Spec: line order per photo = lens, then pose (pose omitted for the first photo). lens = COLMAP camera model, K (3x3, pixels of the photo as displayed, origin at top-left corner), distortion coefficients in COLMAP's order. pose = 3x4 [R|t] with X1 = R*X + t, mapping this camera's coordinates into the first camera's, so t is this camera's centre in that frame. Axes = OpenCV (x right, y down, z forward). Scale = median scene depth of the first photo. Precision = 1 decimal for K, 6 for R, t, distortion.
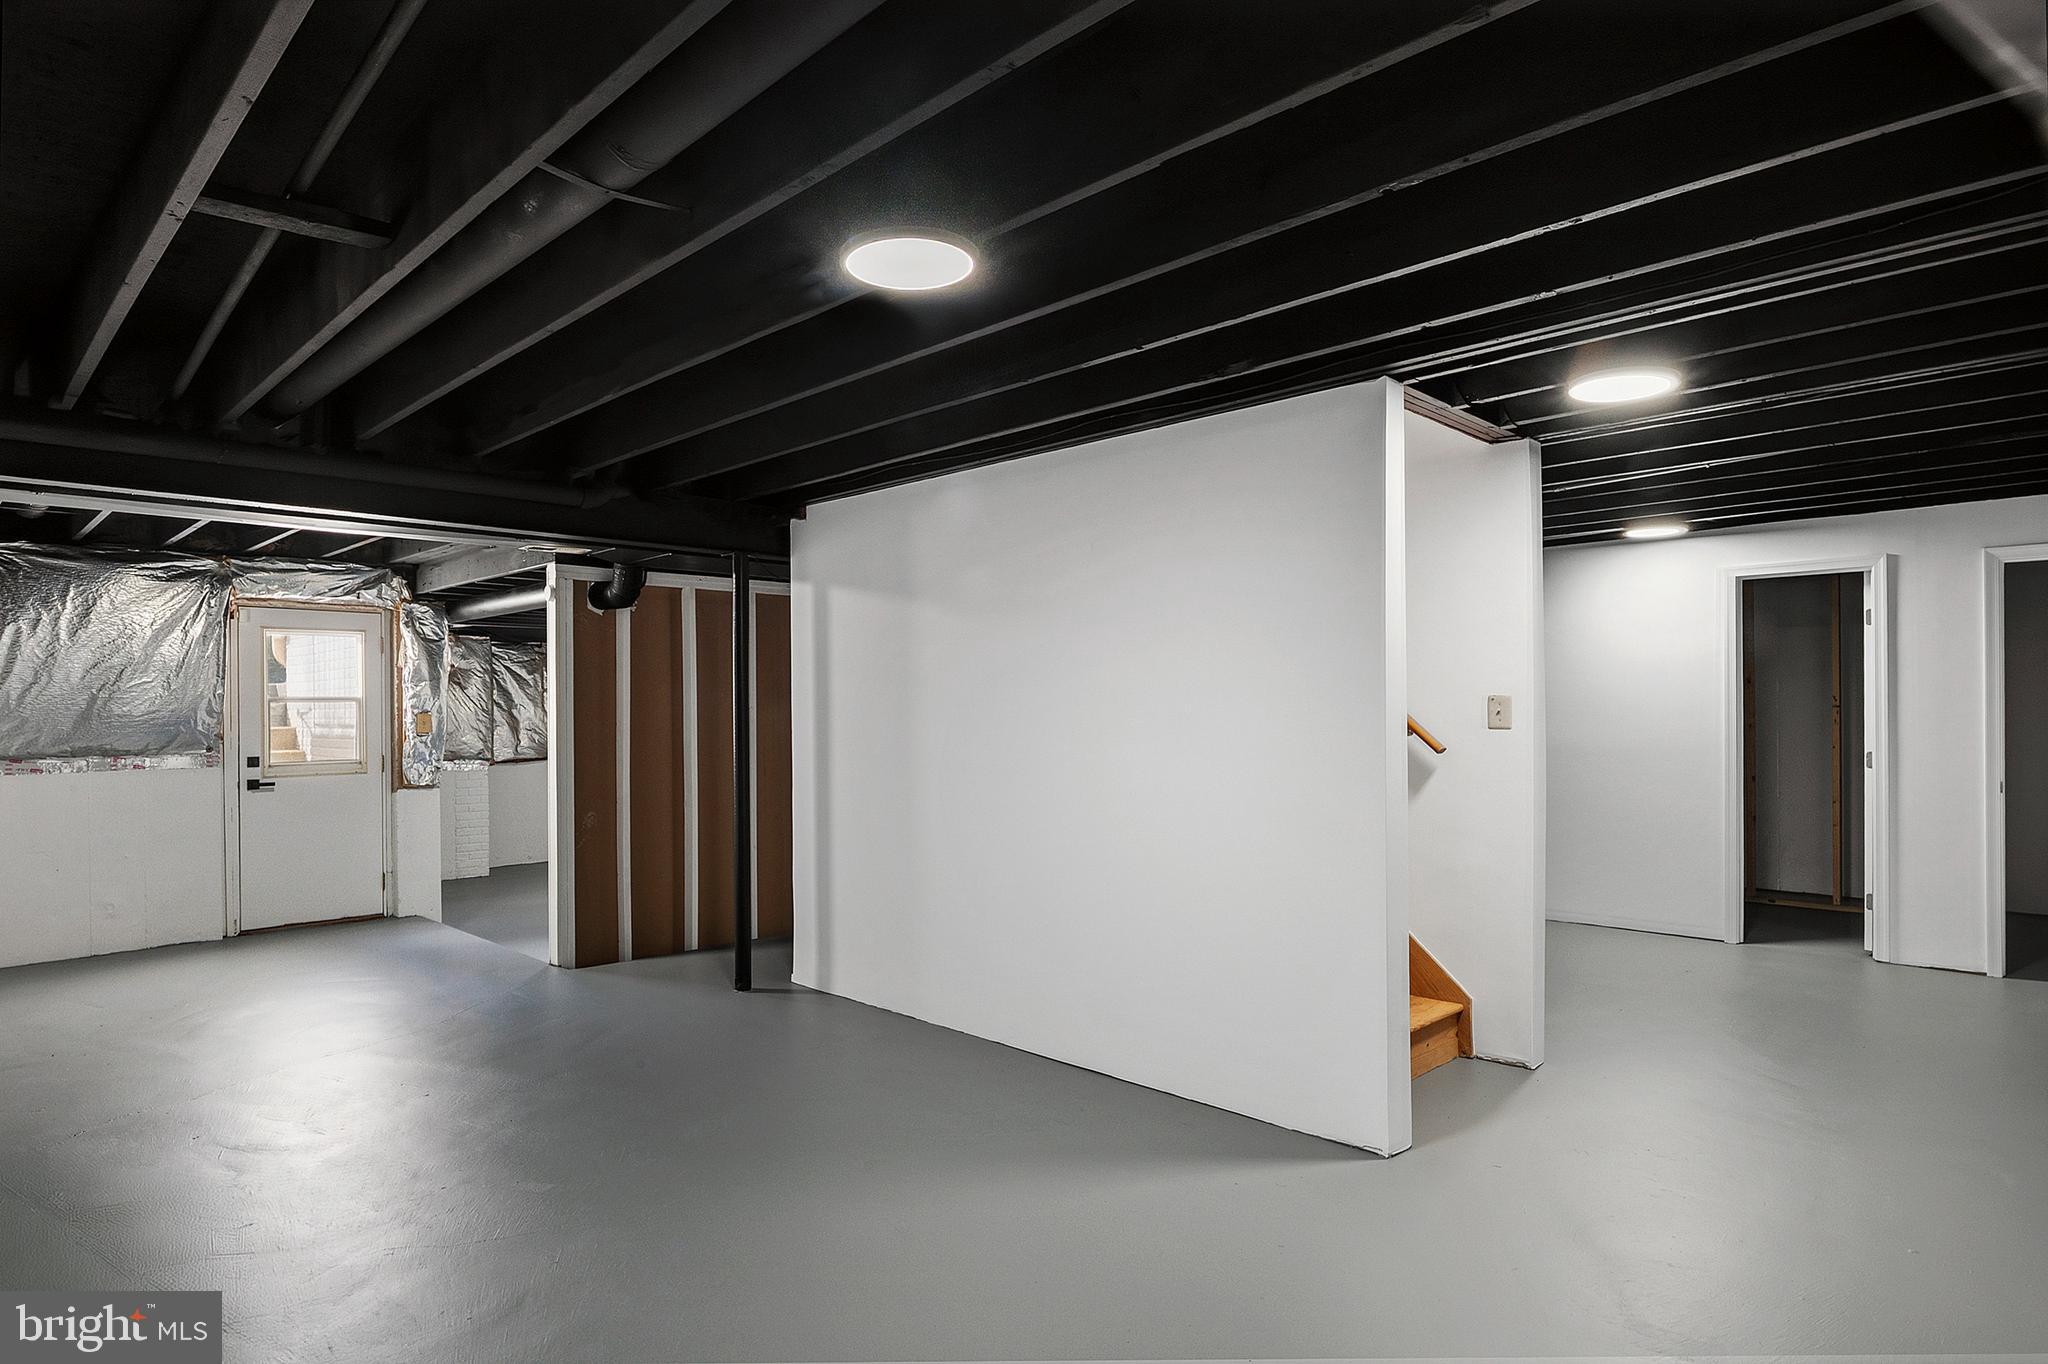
lens RADIAL K [[1099.4, 0, 1030.9], [0, 1099.4, 702.2], [0, 0, 1]] dist [0.003725, 0.000032]
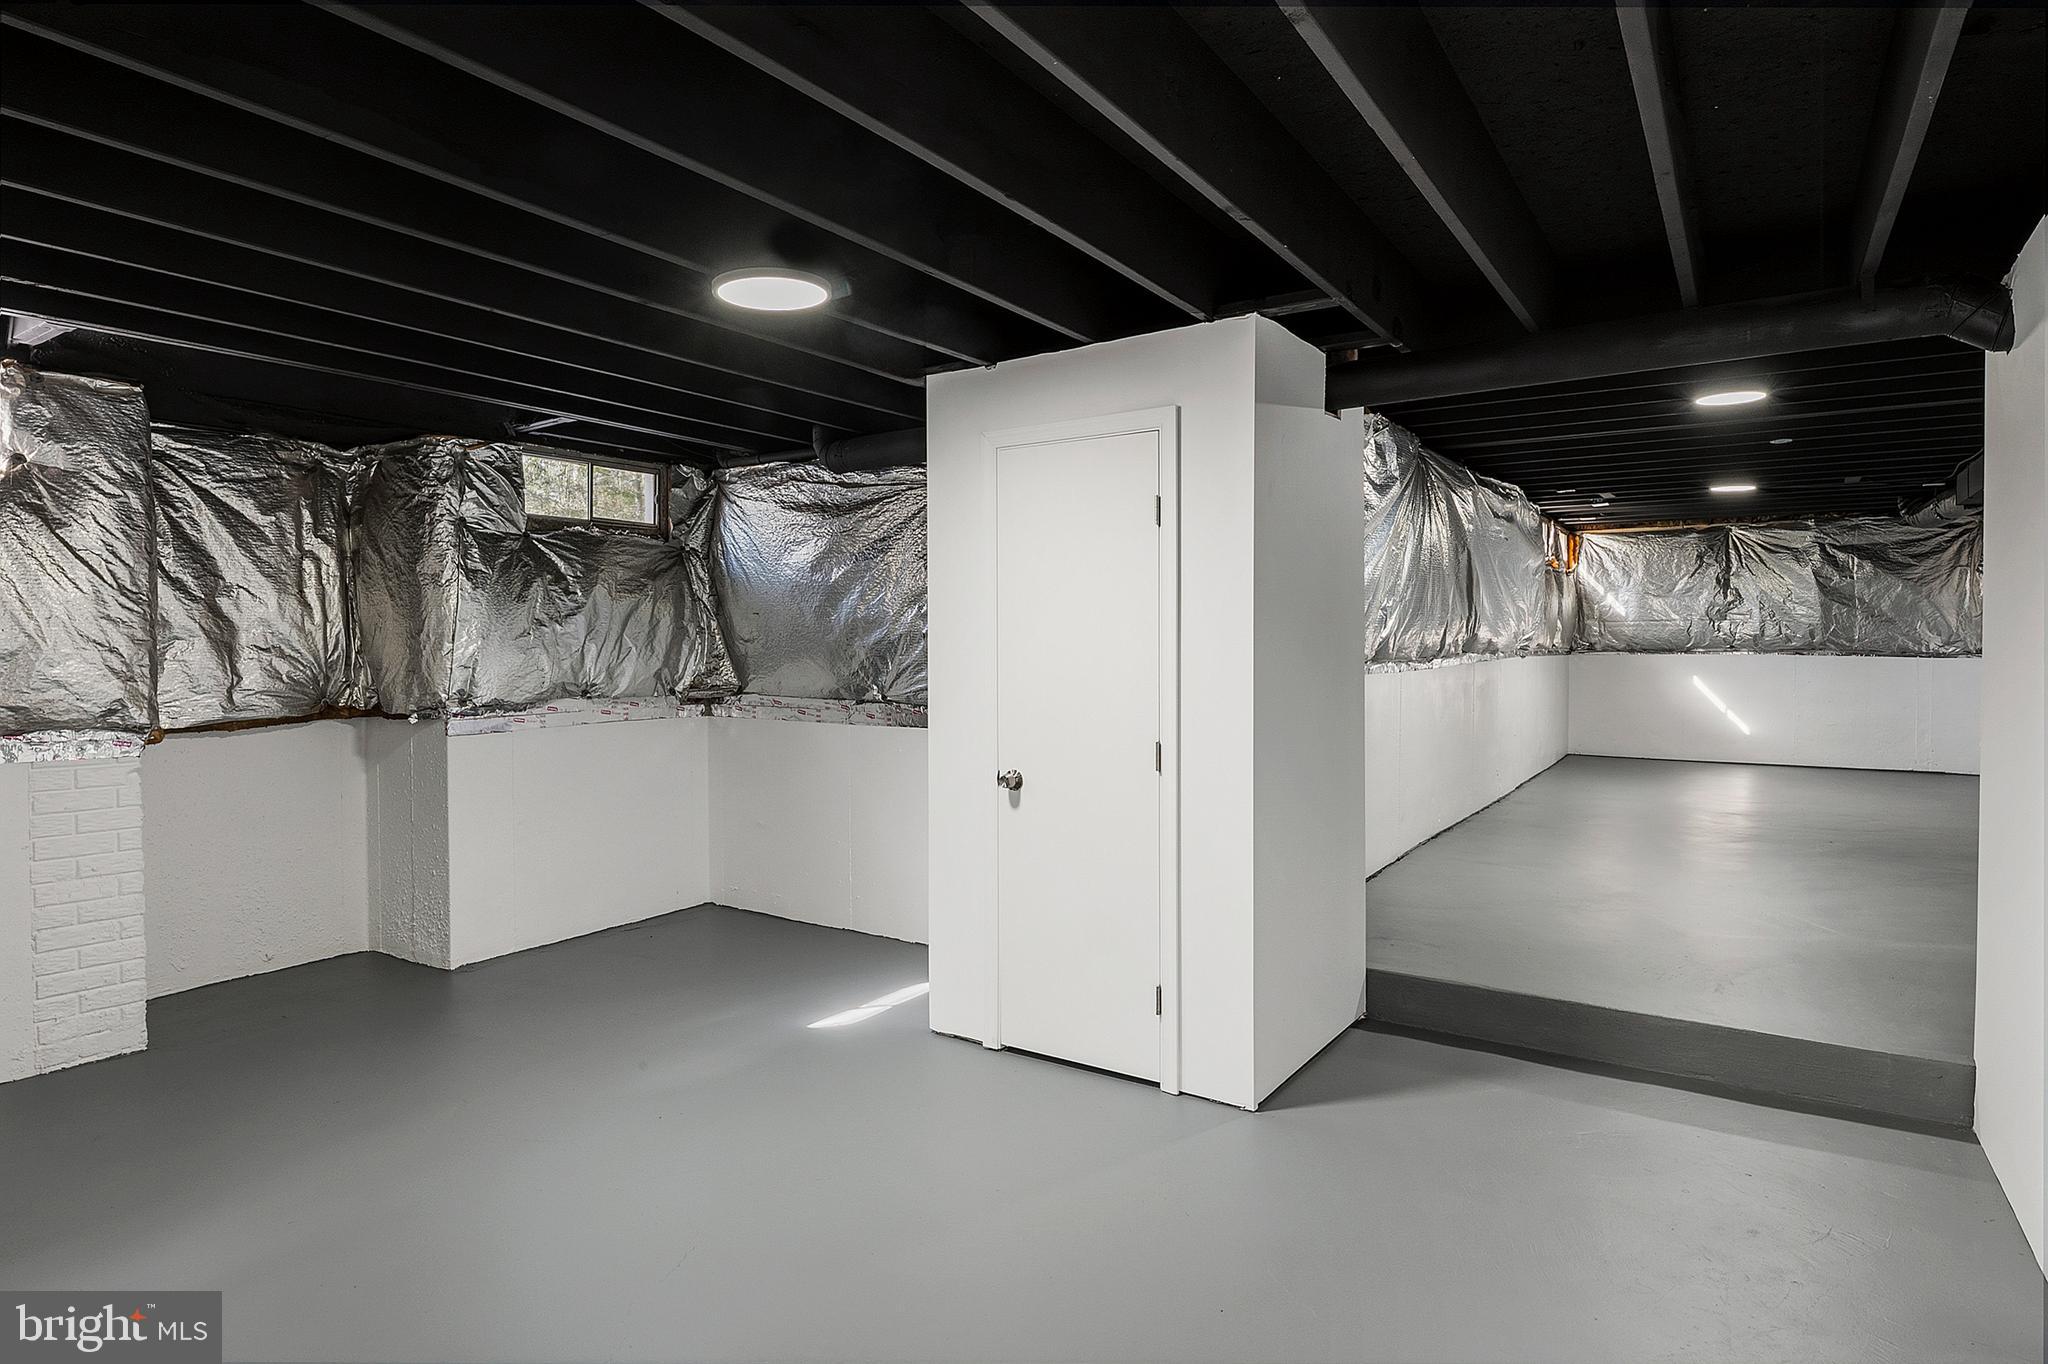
lens RADIAL K [[1099.4, 0, 1016.7], [0, 1099.4, 661.8], [0, 0, 1]] dist [0.003725, 0.000032]
pose [[0.984820, 0.007726, 0.173404, -0.256713], [-0.011445, 0.999725, 0.020454, 0.018431], [-0.173199, -0.022128, 0.984638, 0.559723]]
